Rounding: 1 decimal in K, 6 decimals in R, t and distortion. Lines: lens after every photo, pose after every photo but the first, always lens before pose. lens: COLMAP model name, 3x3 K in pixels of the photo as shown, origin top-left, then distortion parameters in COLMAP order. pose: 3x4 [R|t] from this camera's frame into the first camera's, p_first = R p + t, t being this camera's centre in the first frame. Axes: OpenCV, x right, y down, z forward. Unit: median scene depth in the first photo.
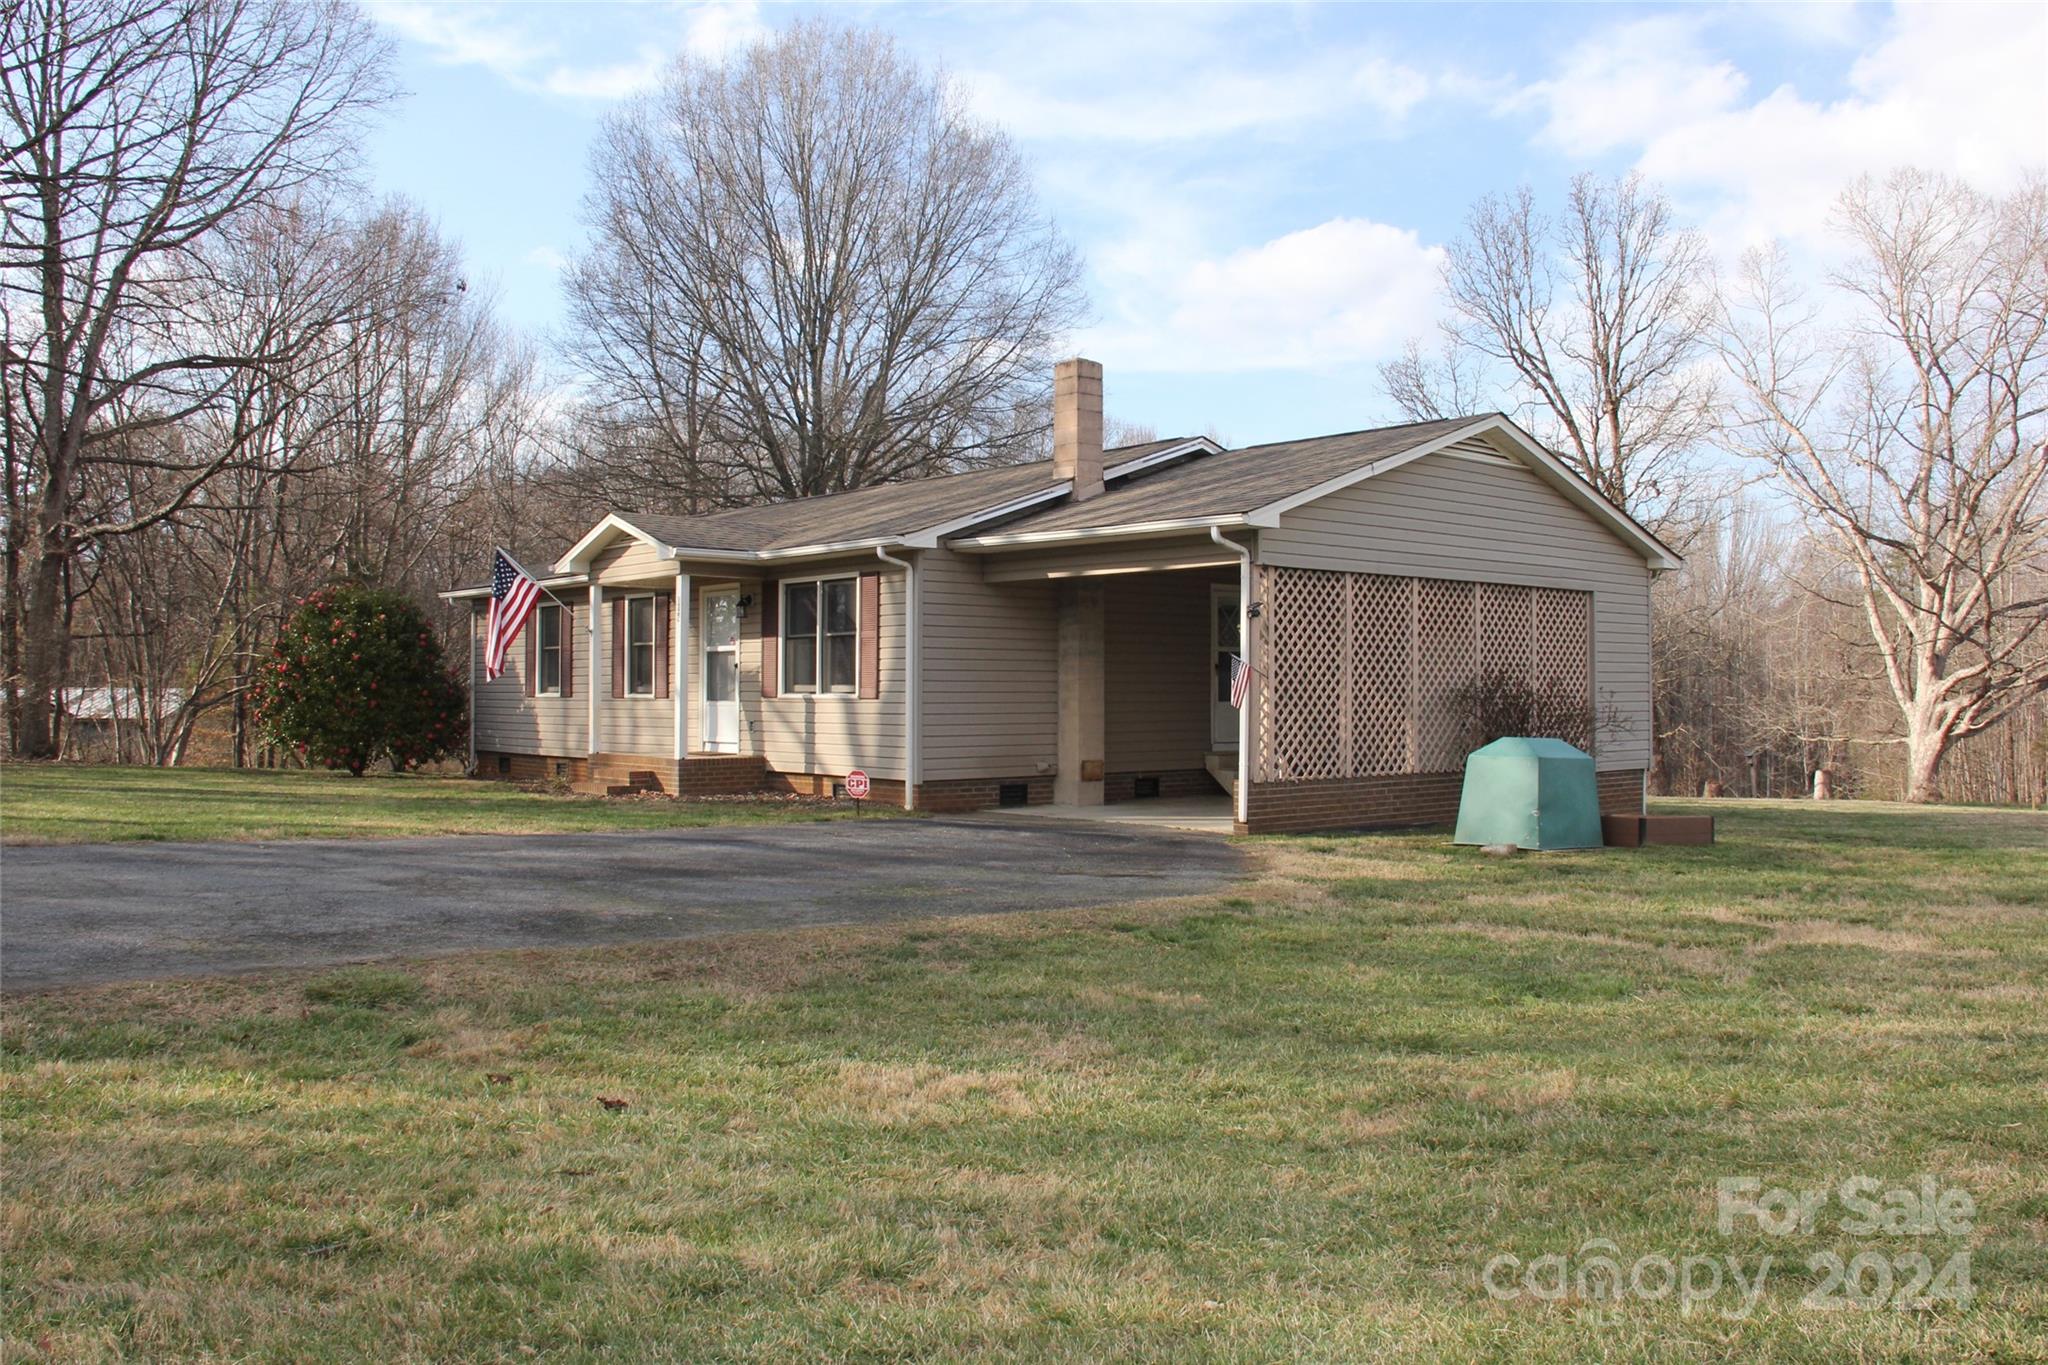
lens RADIAL K [[1735.3, 0, 1022.0], [0, 1735.3, 644.6], [0, 0, 1]] dist [-0.185136, 0.155657]
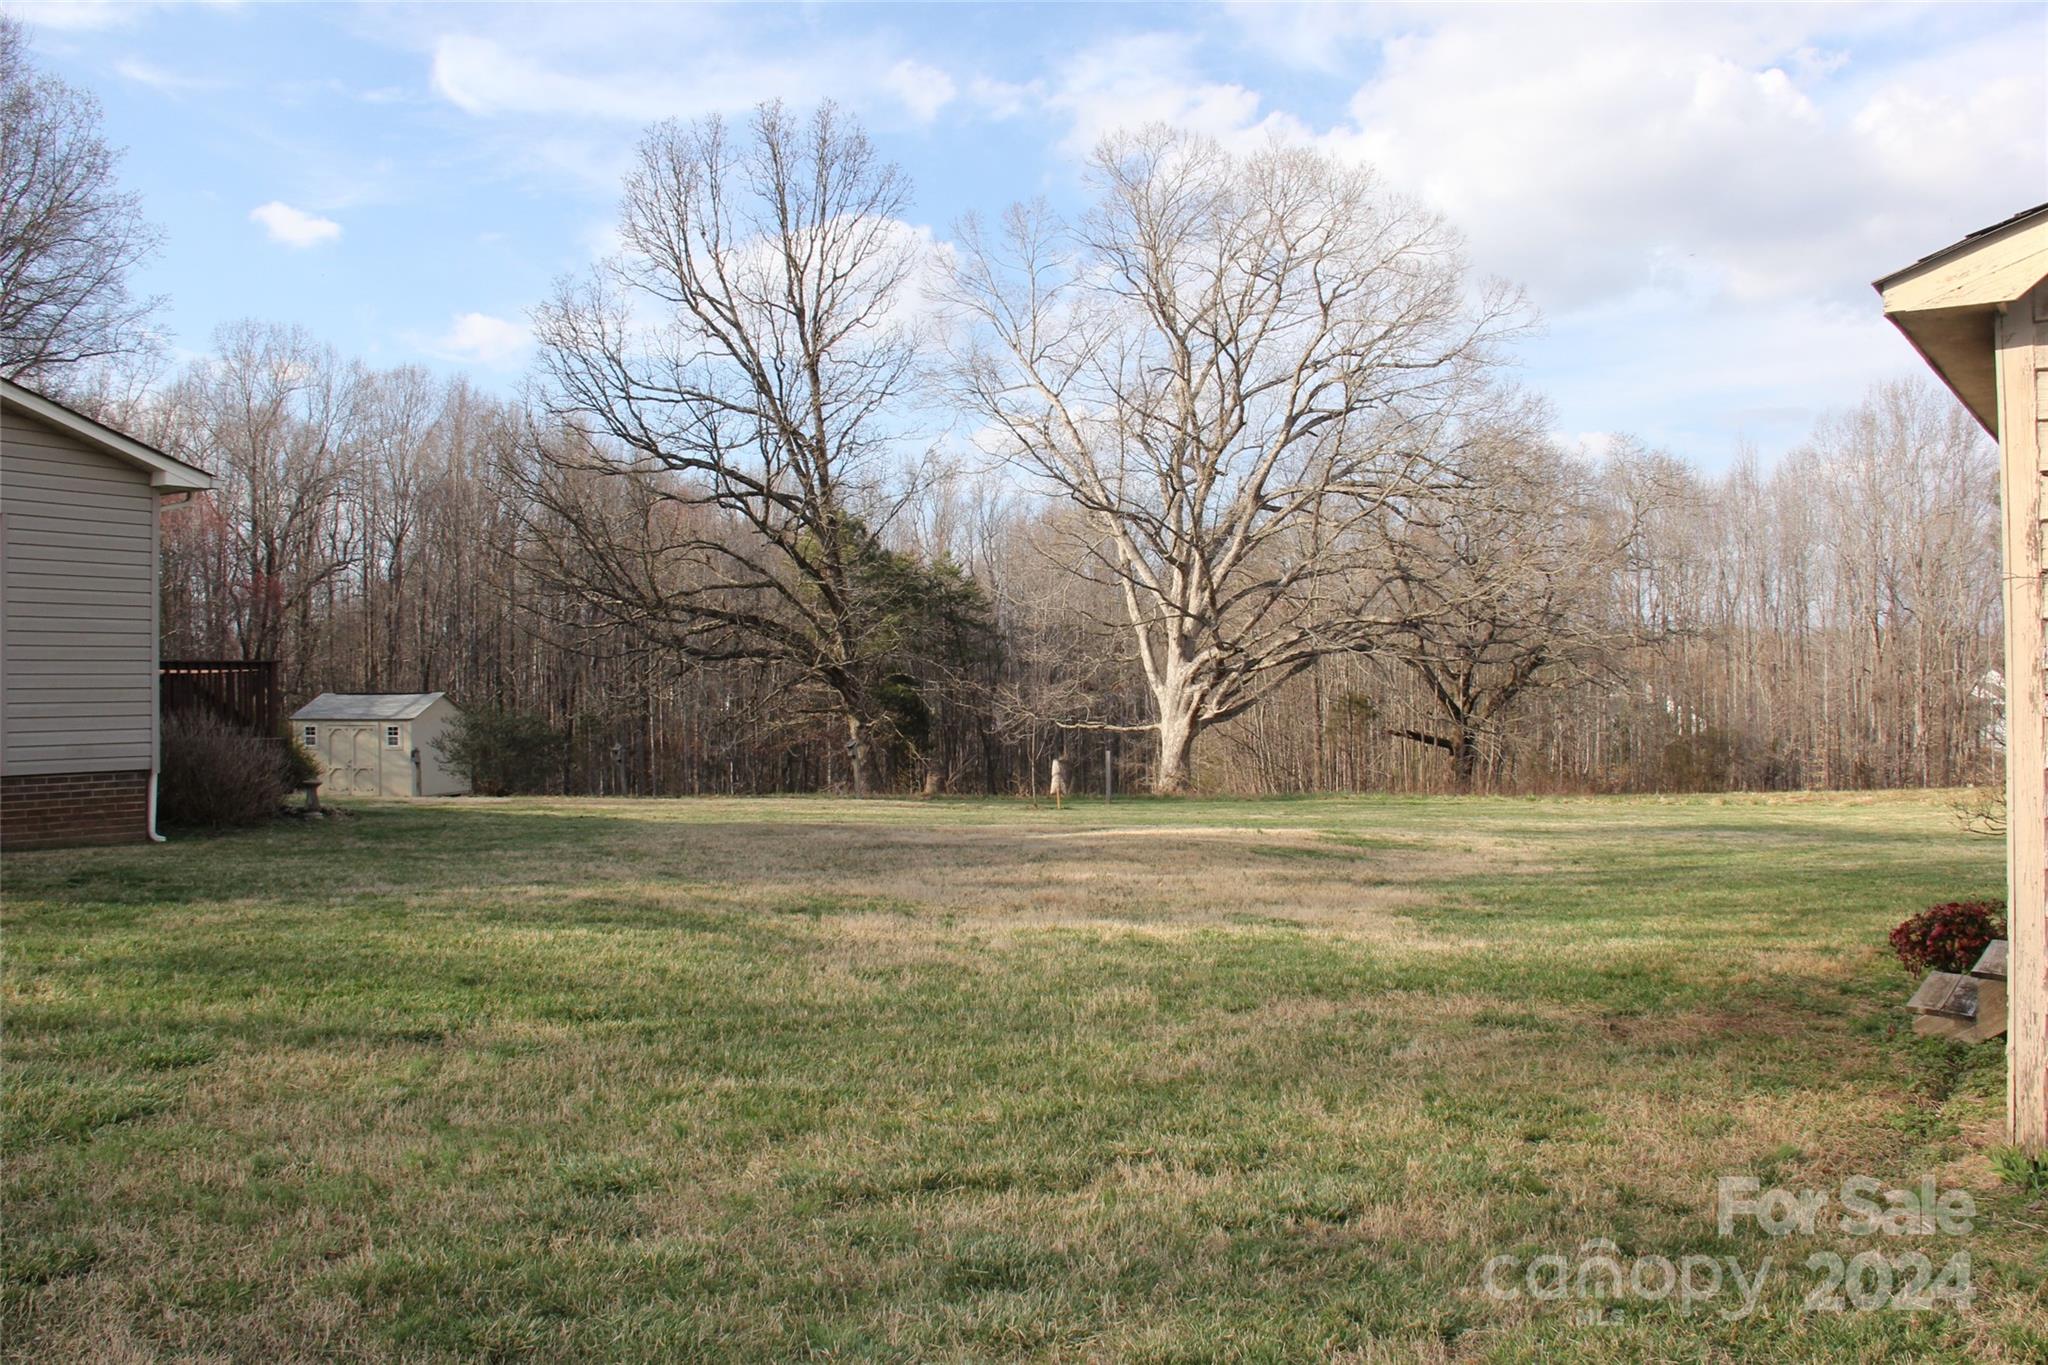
lens RADIAL K [[1735.3, 0, 1095.4], [0, 1735.3, 645.5], [0, 0, 1]] dist [-0.185136, 0.155657]
pose [[0.951284, -0.005904, 0.308260, 0.550727], [0.004939, 0.999980, 0.003910, 0.021900], [-0.308277, -0.002197, 0.951294, 0.221734]]
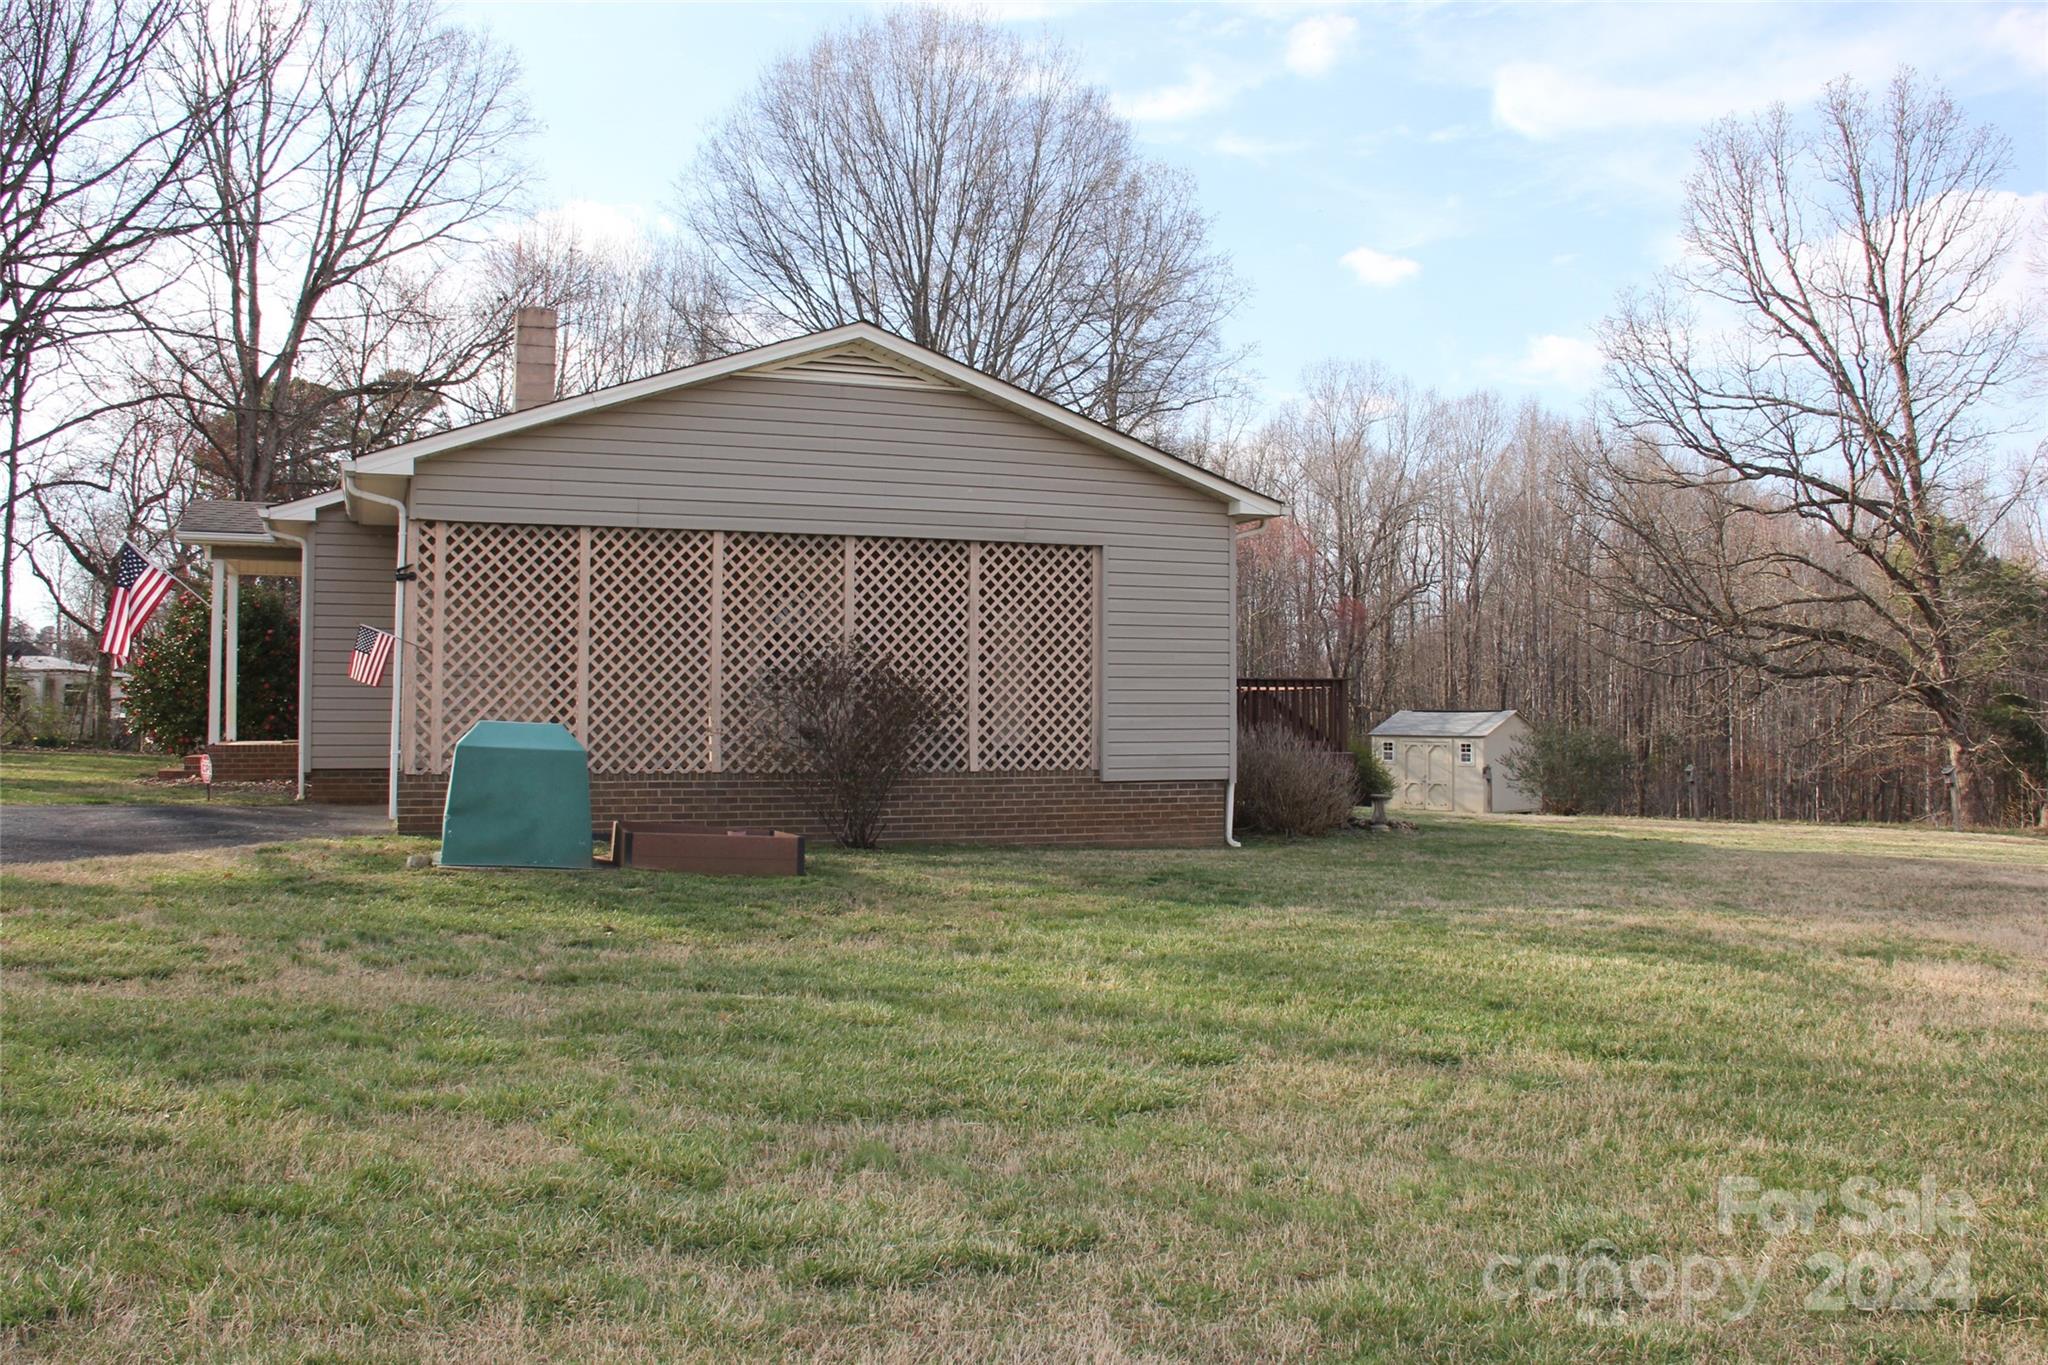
lens RADIAL K [[1735.3, 0, 1043.1], [0, 1735.3, 649.8], [0, 0, 1]] dist [-0.185136, 0.155657]
pose [[0.945857, -0.011572, -0.324377, 0.564465], [0.008957, 0.999914, -0.009553, 0.023319], [0.324460, 0.006130, 0.945880, 0.245874]]
